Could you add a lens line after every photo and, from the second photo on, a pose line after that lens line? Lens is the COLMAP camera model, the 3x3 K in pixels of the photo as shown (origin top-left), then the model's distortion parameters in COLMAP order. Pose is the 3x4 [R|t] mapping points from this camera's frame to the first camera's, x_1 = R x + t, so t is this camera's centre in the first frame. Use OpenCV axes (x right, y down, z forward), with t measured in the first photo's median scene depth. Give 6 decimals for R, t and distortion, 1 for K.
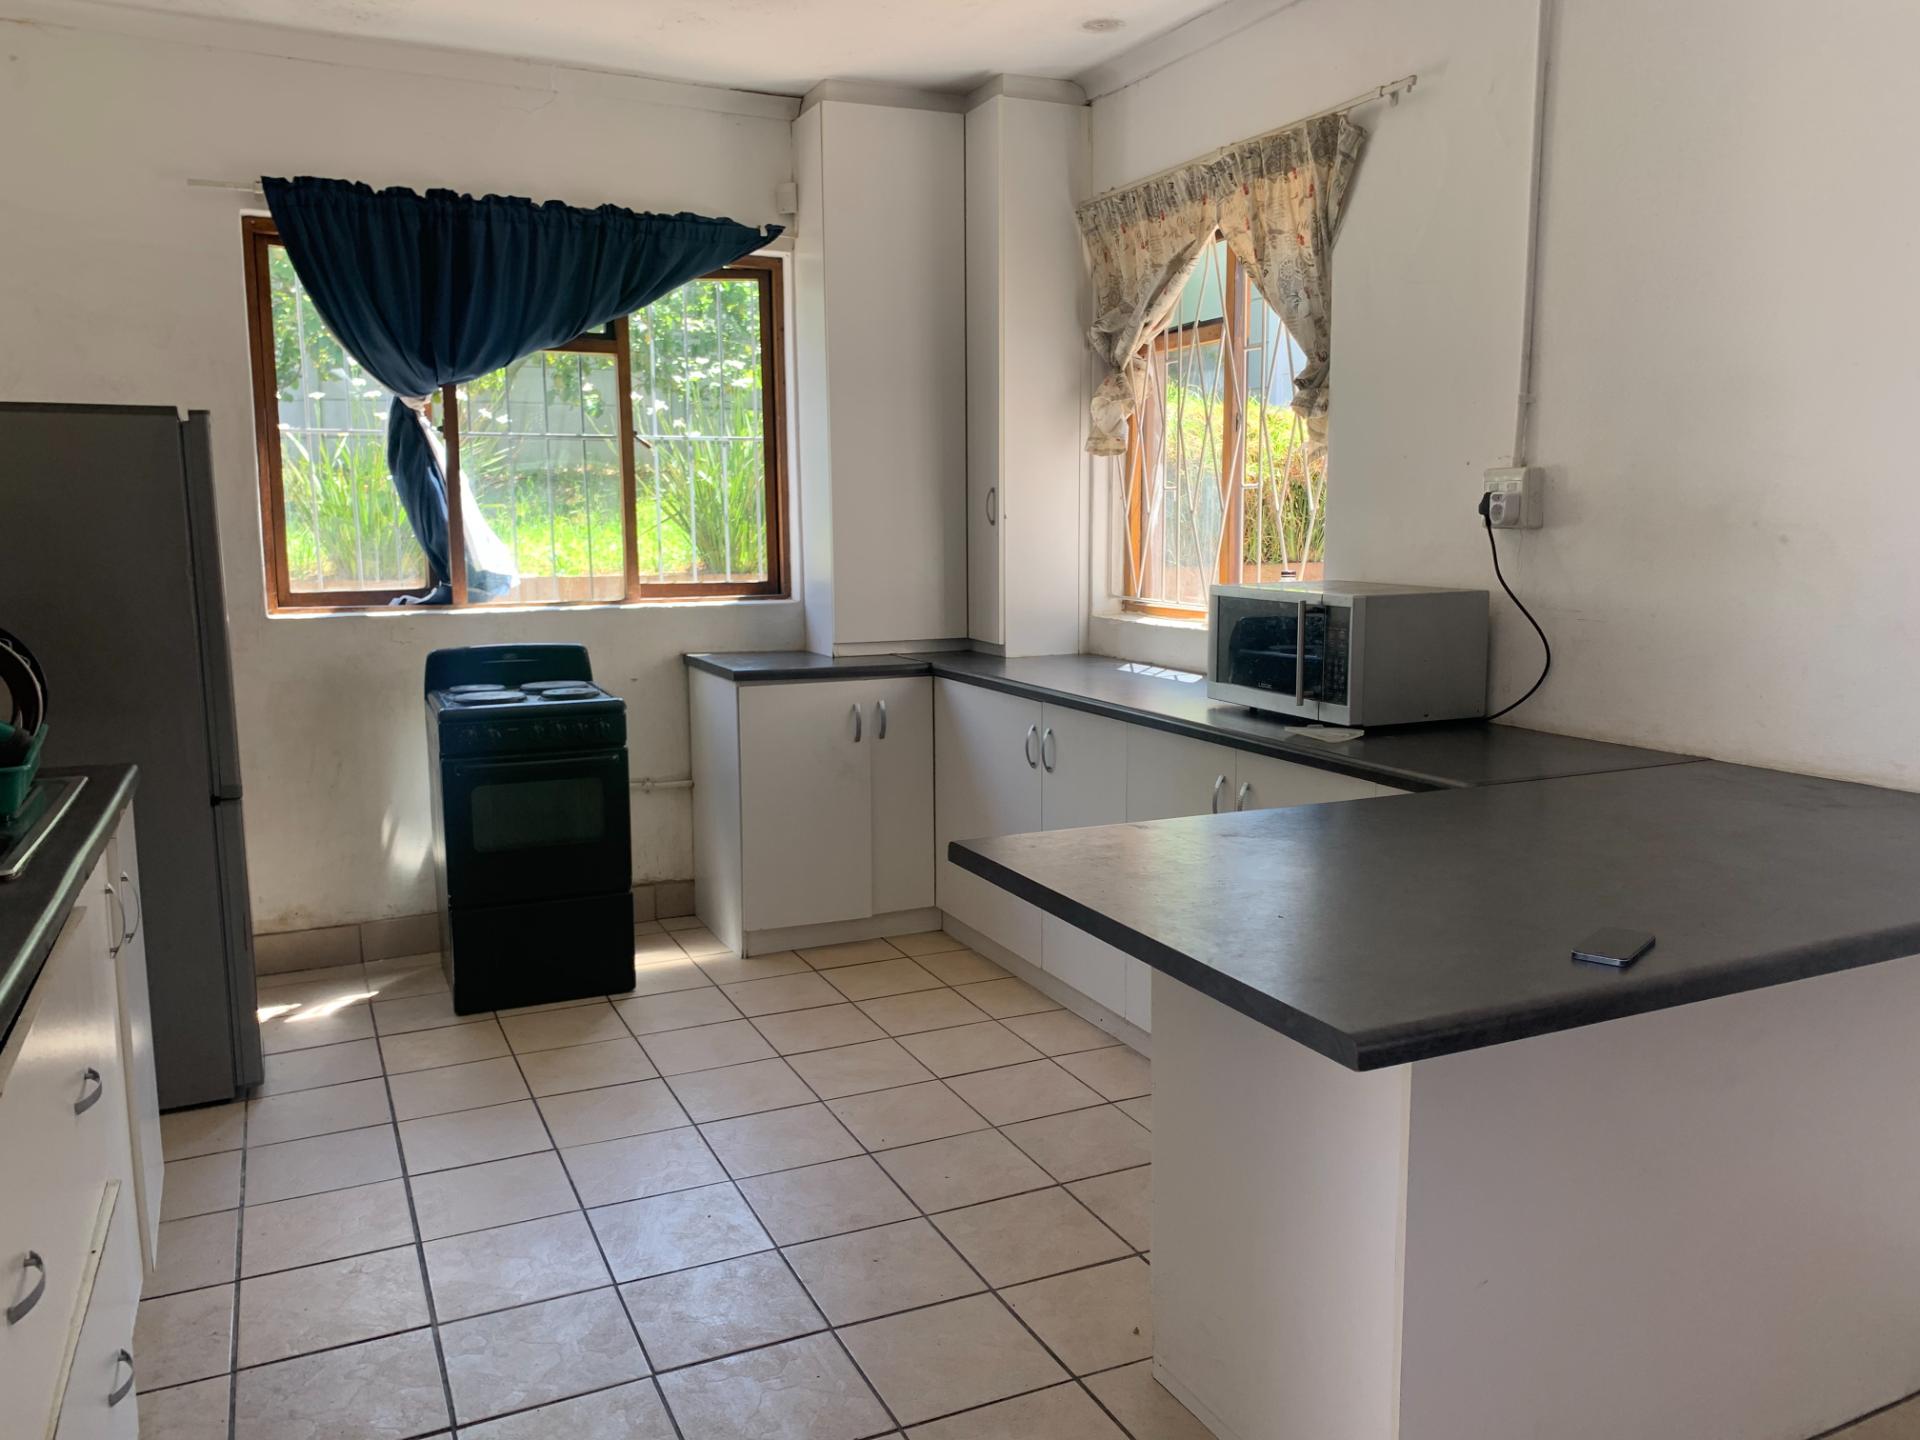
lens RADIAL K [[1450.0, 0, 957.4], [0, 1450.0, 722.9], [0, 0, 1]] dist [0.001240, -0.002553]
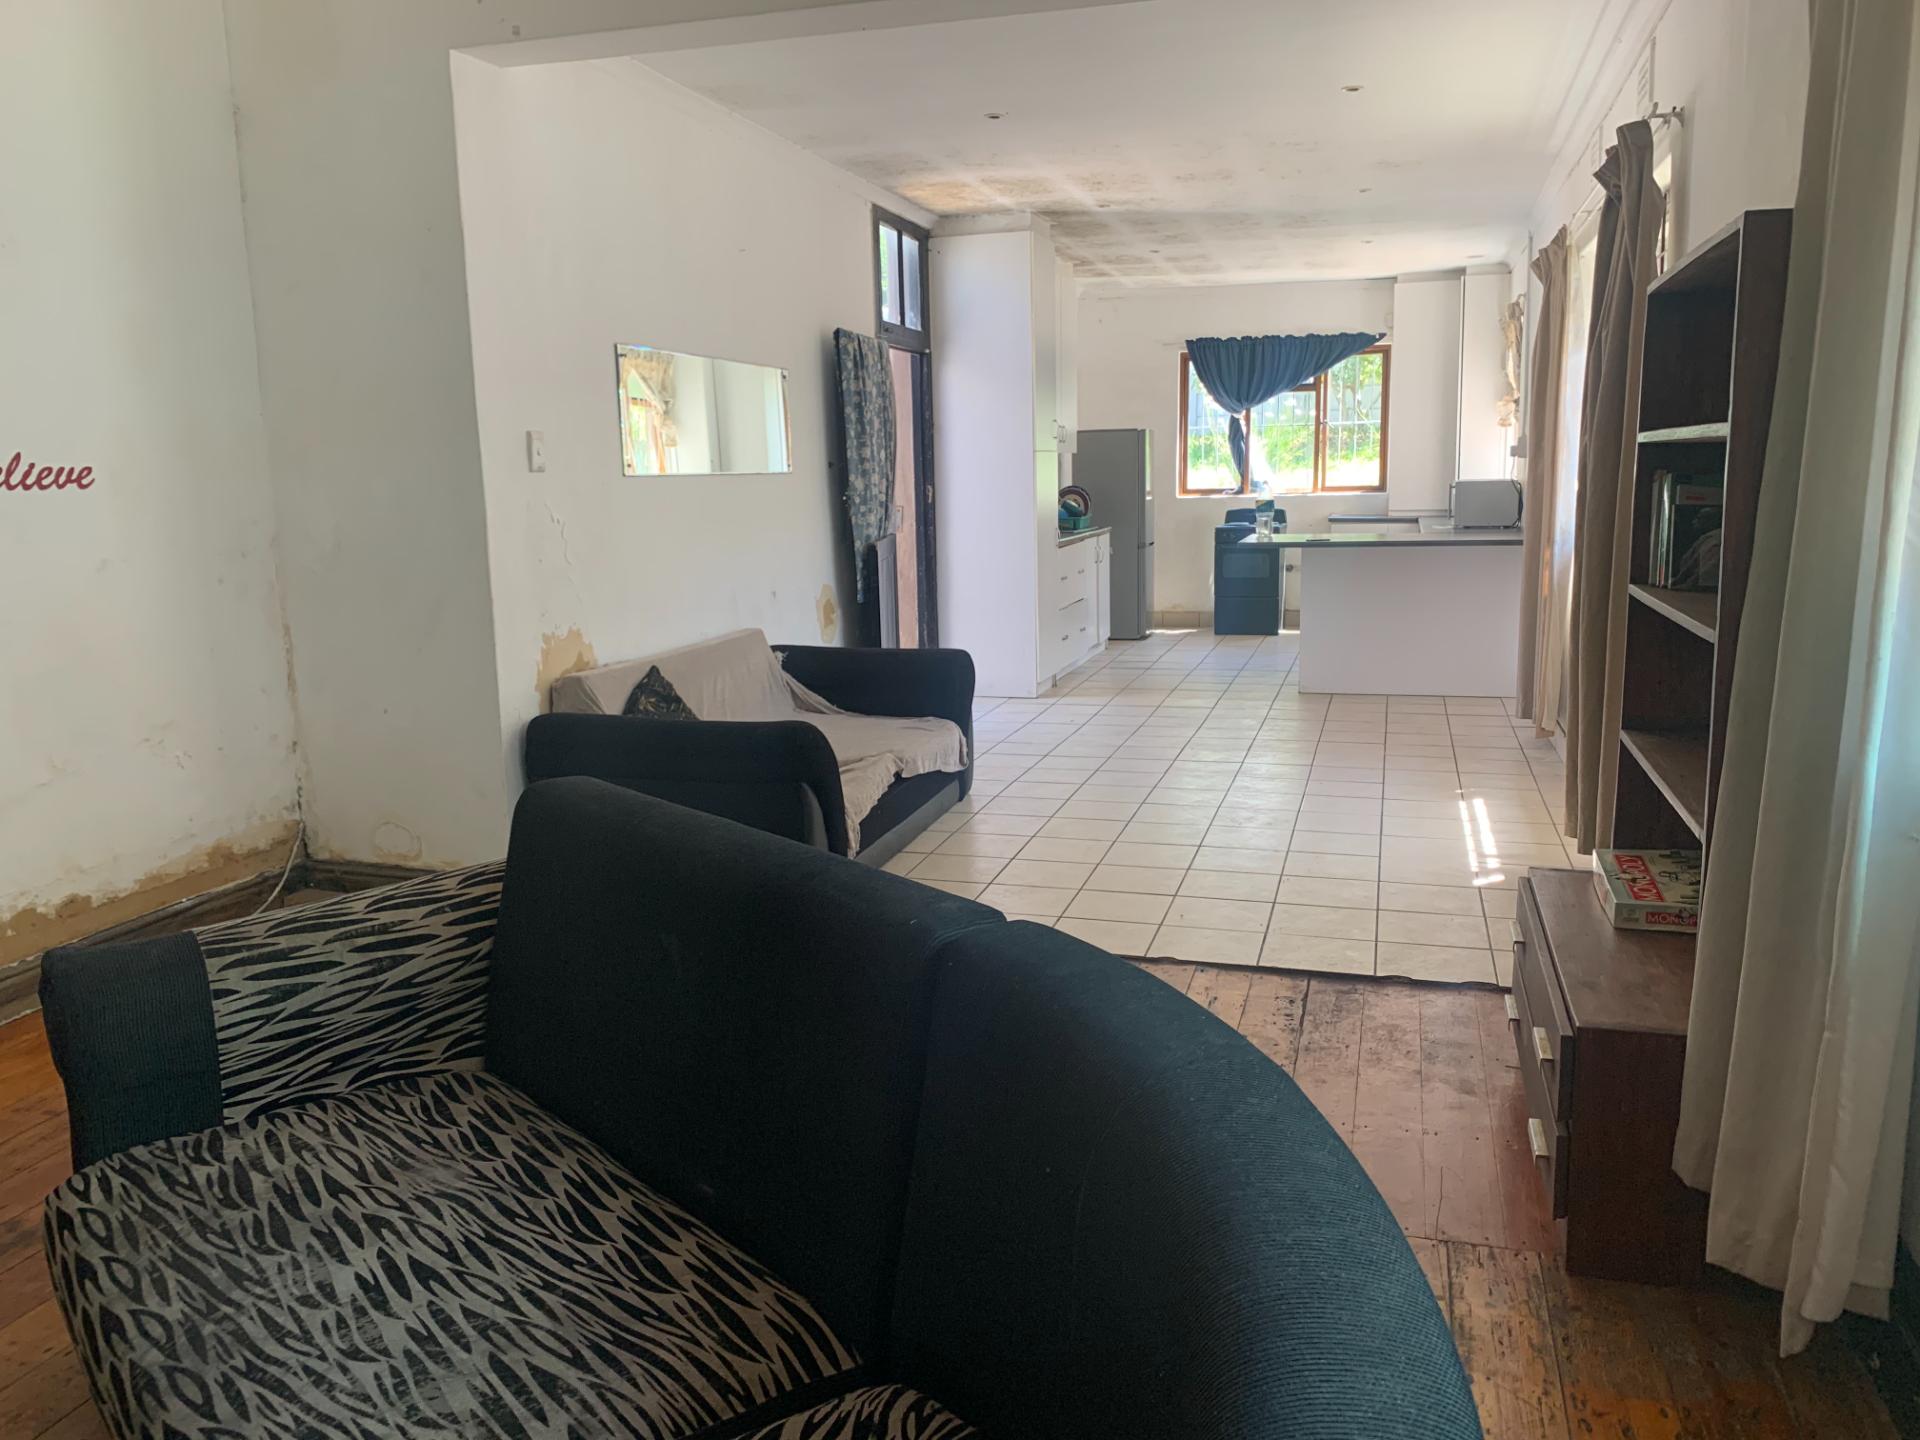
lens RADIAL K [[1450.0, 0, 958.3], [0, 1450.0, 723.1], [0, 0, 1]] dist [0.001240, -0.002553]
pose [[0.752270, 0.103643, -0.650652, 0.994331], [-0.069359, 0.994520, 0.078227, 0.158330], [0.655194, -0.013720, 0.755336, -1.293868]]
